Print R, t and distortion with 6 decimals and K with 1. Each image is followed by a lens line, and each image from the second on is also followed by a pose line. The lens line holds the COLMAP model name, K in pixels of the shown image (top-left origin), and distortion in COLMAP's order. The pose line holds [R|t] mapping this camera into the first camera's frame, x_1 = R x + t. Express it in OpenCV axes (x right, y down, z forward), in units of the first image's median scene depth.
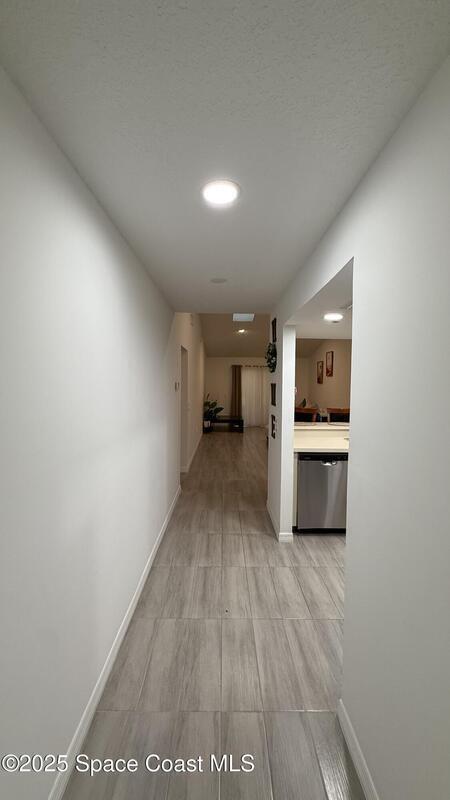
lens RADIAL K [[318.1, 0, 219.5], [0, 318.1, 399.8], [0, 0, 1]] dist [0.002179, 0.000058]
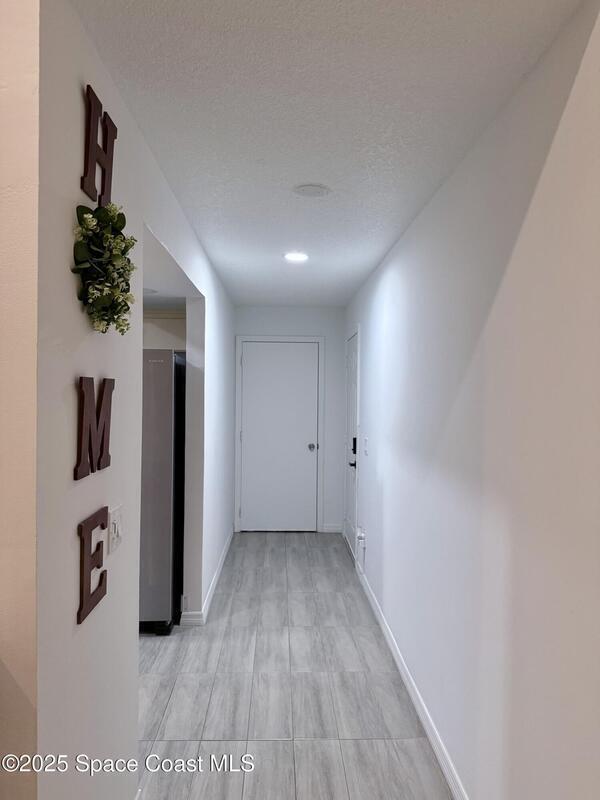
lens RADIAL K [[566.3, 0, 300.4], [0, 566.3, 399.6], [0, 0, 1]] dist [0.008937, -0.015182]
pose [[-0.998497, -0.023062, -0.049727, 0.068678], [-0.026798, 0.996761, 0.075818, -0.122032], [0.047818, 0.077037, -0.995881, 2.377089]]
